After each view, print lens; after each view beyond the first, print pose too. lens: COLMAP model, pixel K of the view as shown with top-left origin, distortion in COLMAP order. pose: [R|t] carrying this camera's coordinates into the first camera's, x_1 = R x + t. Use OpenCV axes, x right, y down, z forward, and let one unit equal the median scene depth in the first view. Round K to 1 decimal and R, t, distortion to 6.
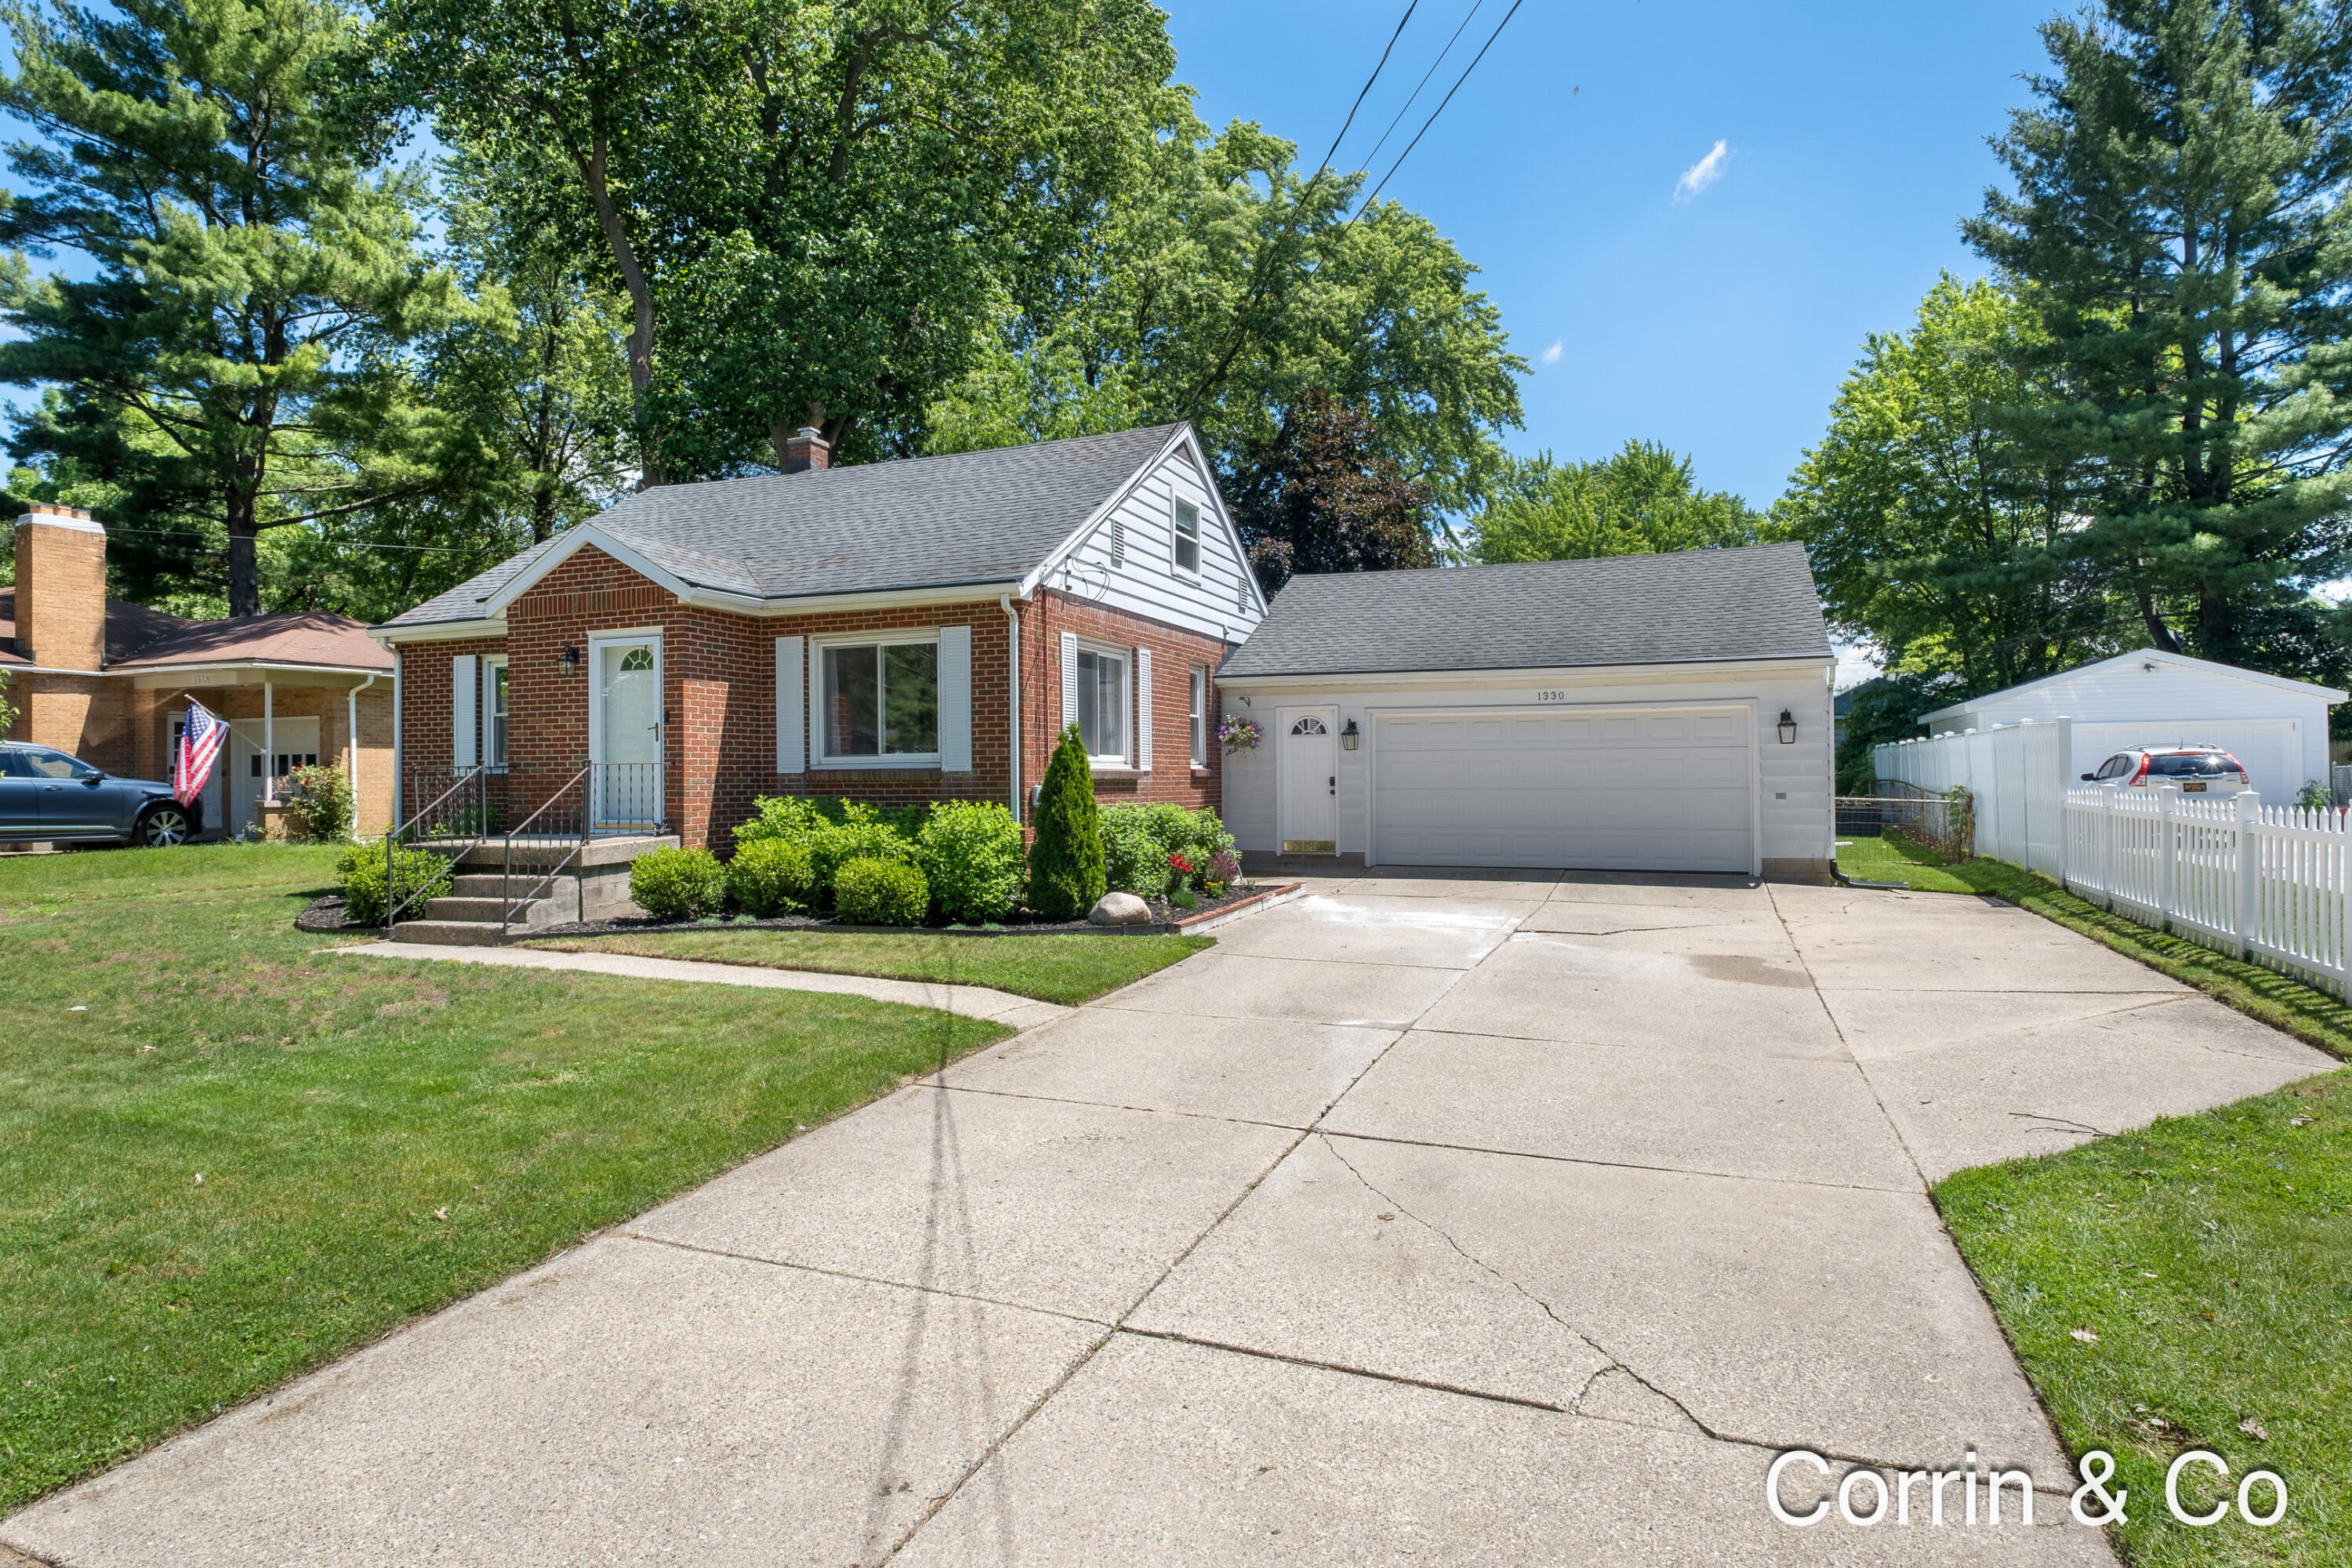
lens RADIAL K [[1224.8, 0, 1176.0], [0, 1224.8, 784.0], [0, 0, 1]] dist [-0.002179, -0.000414]
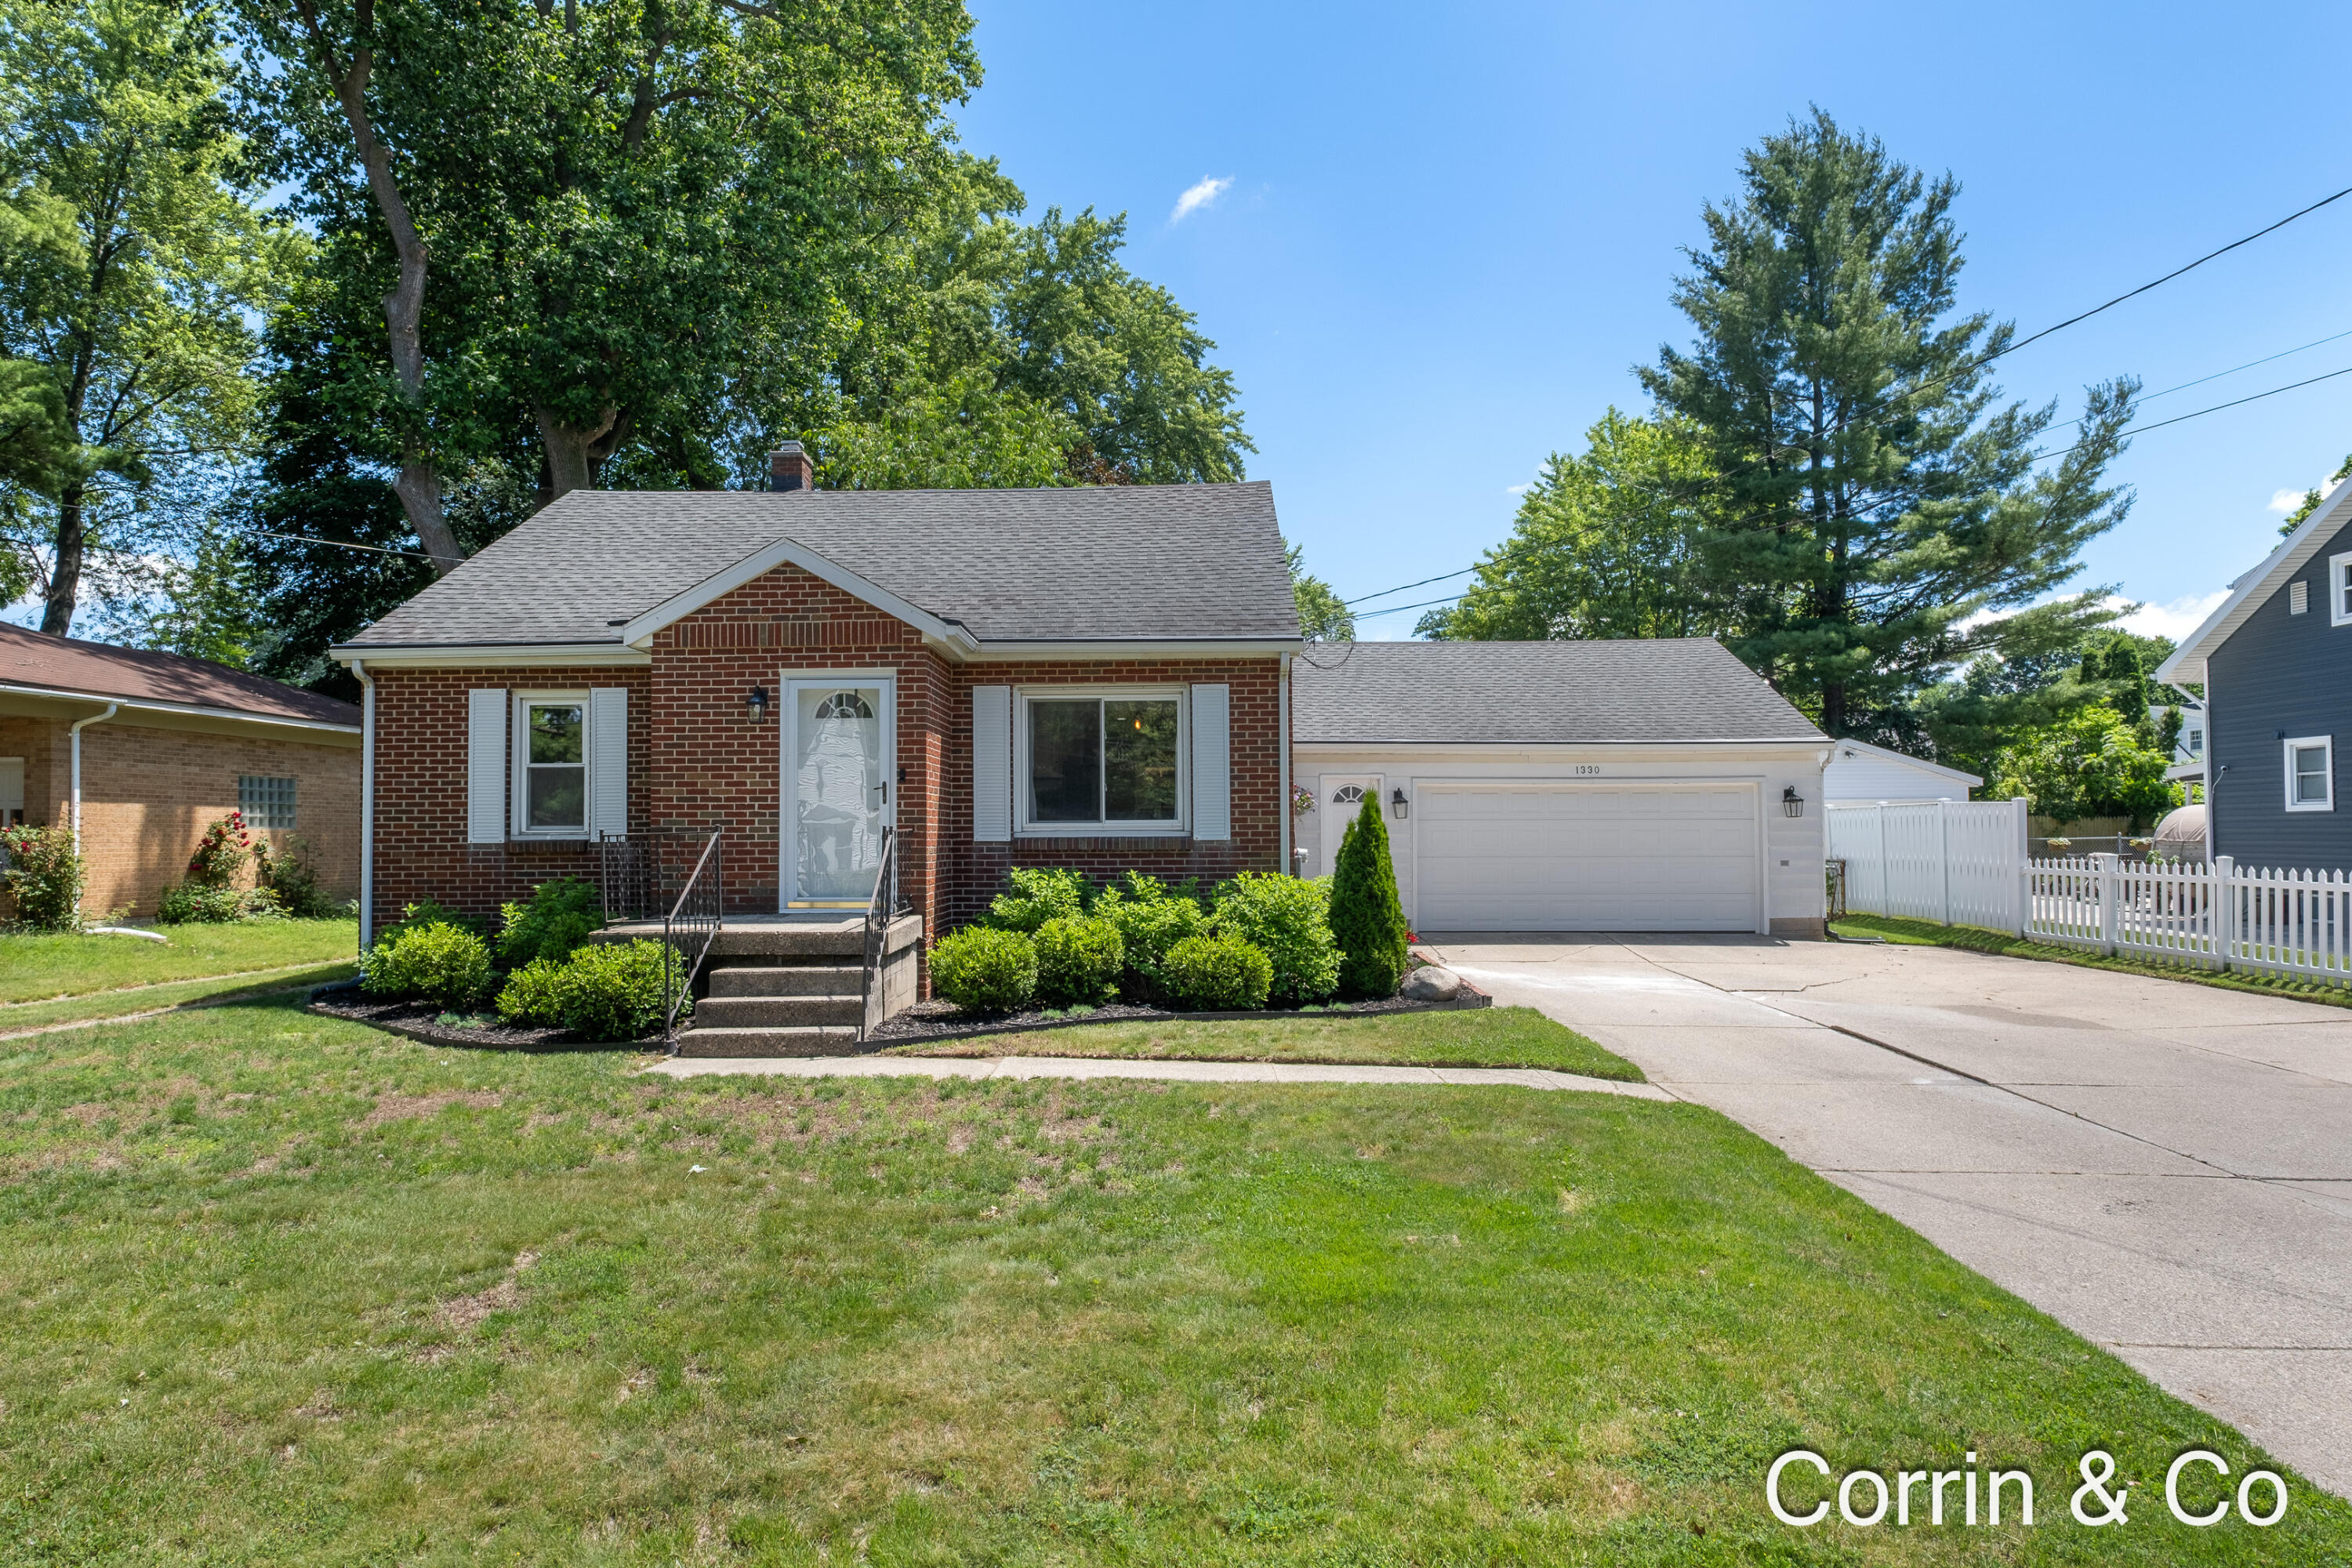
lens RADIAL K [[1261.1, 0, 1175.8], [0, 1261.1, 819.2], [0, 0, 1]] dist [-0.008703, -0.000189]
pose [[0.941020, 0.008780, 0.338236, -0.495807], [-0.001199, 0.999744, -0.022616, -0.004418], [-0.338348, 0.020876, 0.940789, 0.107399]]
